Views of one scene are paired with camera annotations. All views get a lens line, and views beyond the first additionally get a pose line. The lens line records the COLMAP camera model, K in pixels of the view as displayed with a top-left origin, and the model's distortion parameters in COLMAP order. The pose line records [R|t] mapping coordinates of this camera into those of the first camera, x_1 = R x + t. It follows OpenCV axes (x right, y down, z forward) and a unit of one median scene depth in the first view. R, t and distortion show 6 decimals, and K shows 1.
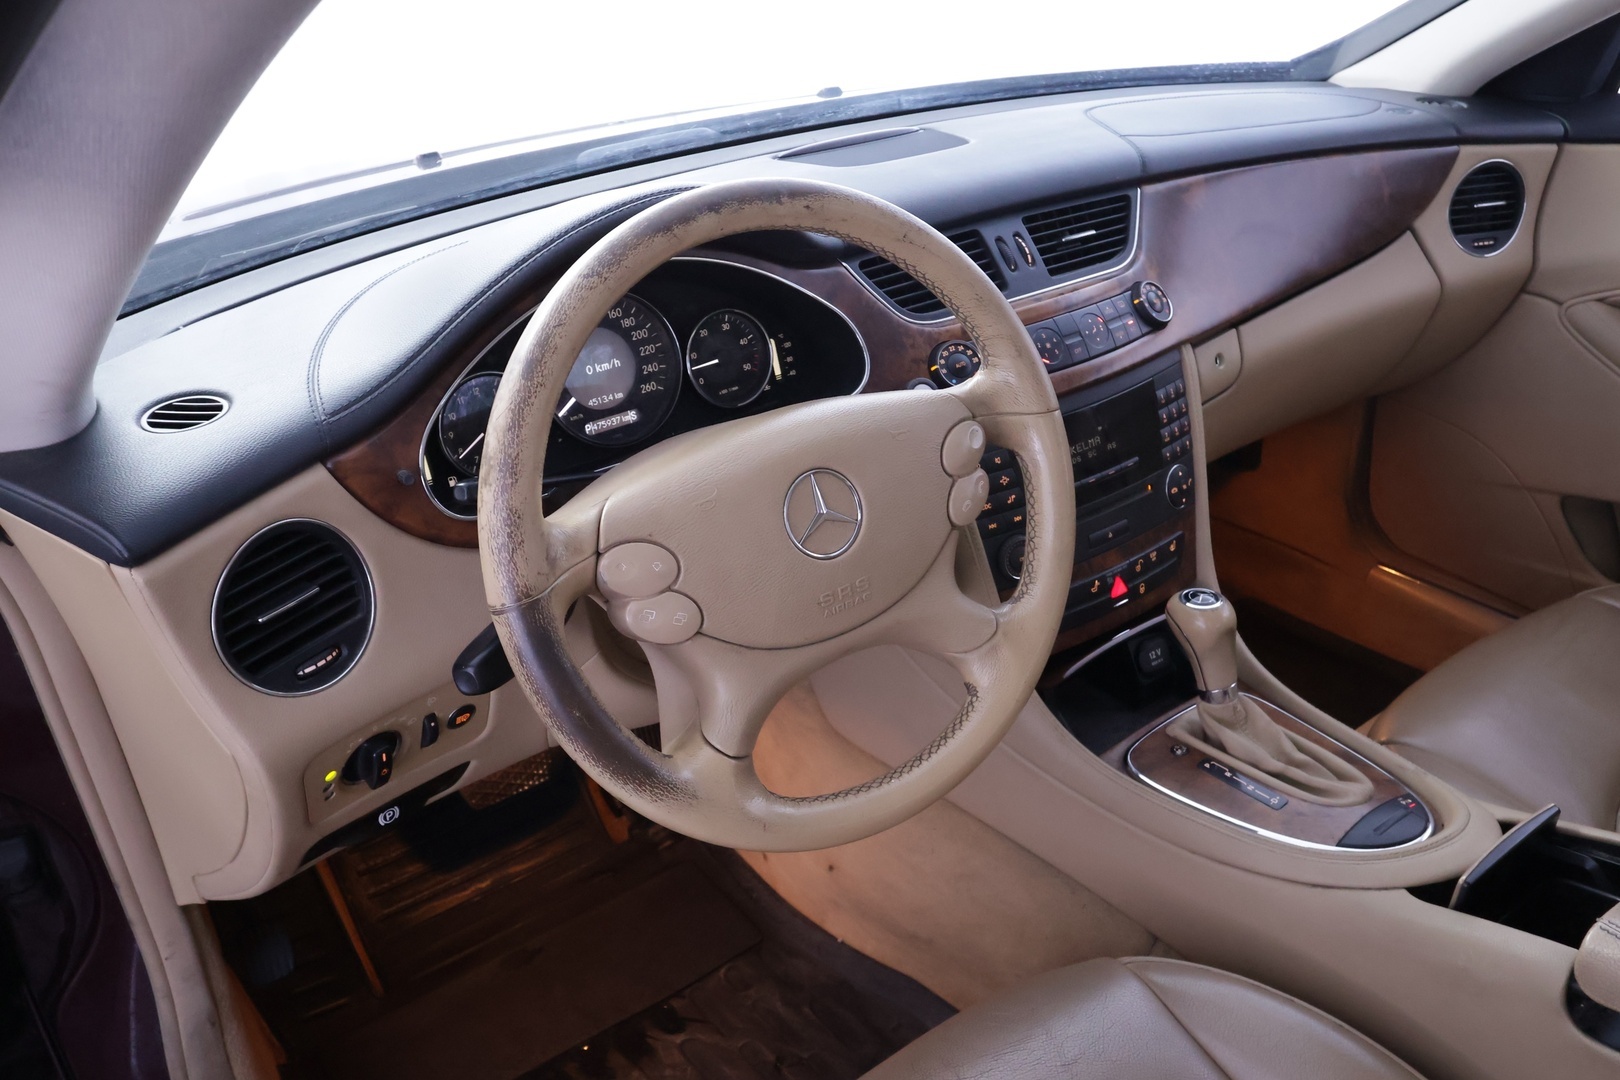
lens RADIAL K [[1280.2, 0, 811.0], [0, 1280.2, 545.6], [0, 0, 1]] dist [0.008874, 0.004068]
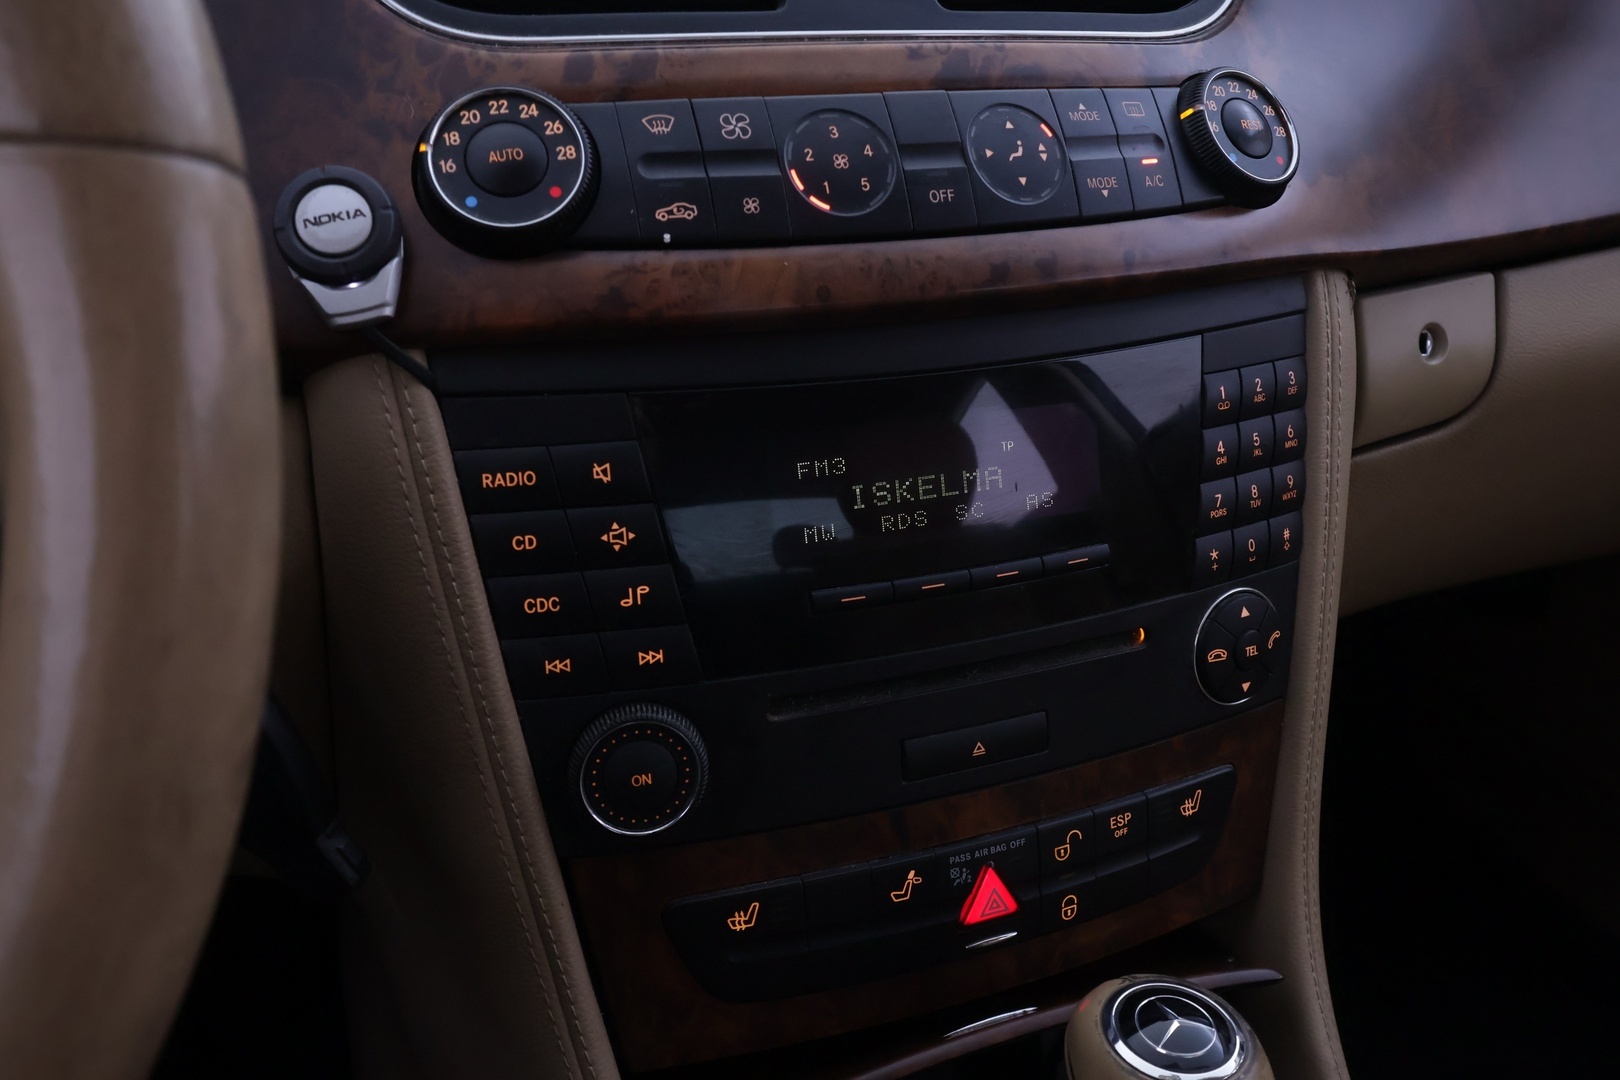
lens RADIAL K [[1280.2, 0, 809.1], [0, 1280.2, 541.5], [0, 0, 1]] dist [0.008874, 0.004068]
pose [[0.963628, 0.176368, -0.200789, 0.248287], [-0.181891, 0.983275, -0.009247, -0.052259], [0.195799, 0.045433, 0.979591, 0.644325]]
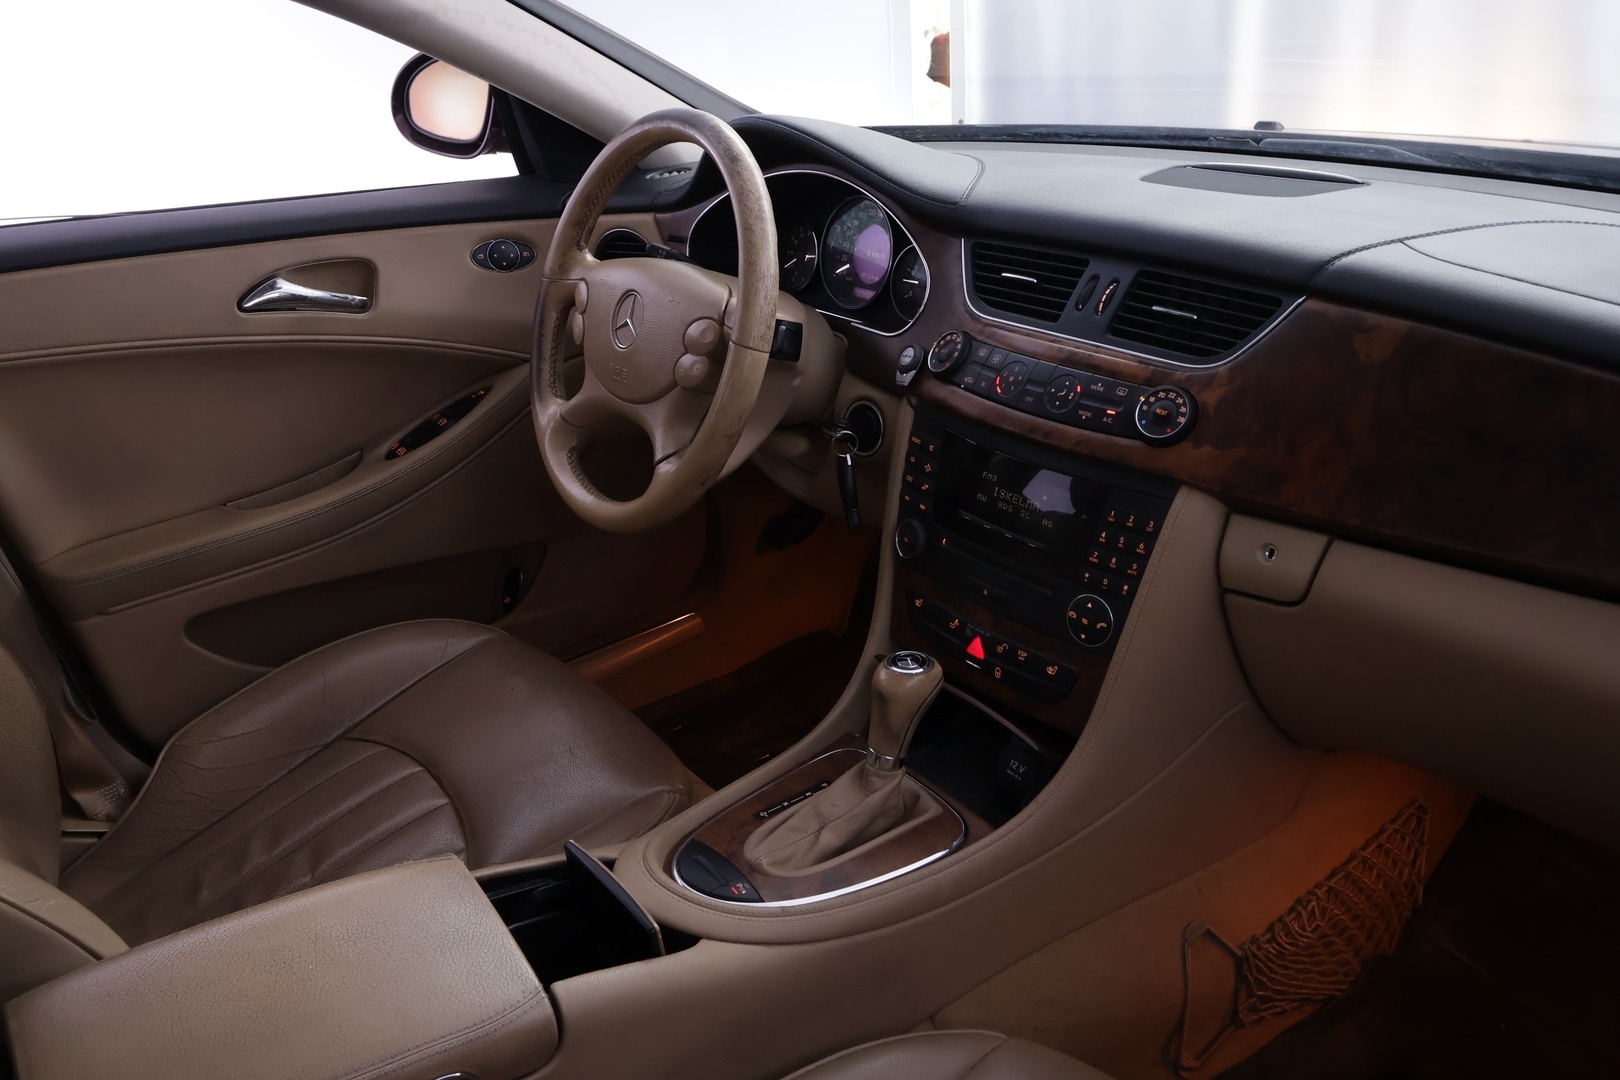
lens RADIAL K [[1280.2, 0, 806.4], [0, 1280.2, 536.1], [0, 0, 1]] dist [0.008874, 0.004068]
pose [[0.010273, 0.462099, -0.886769, 1.055808], [-0.409497, 0.810988, 0.417865, -0.385168], [0.912254, 0.358837, 0.197559, 0.672345]]
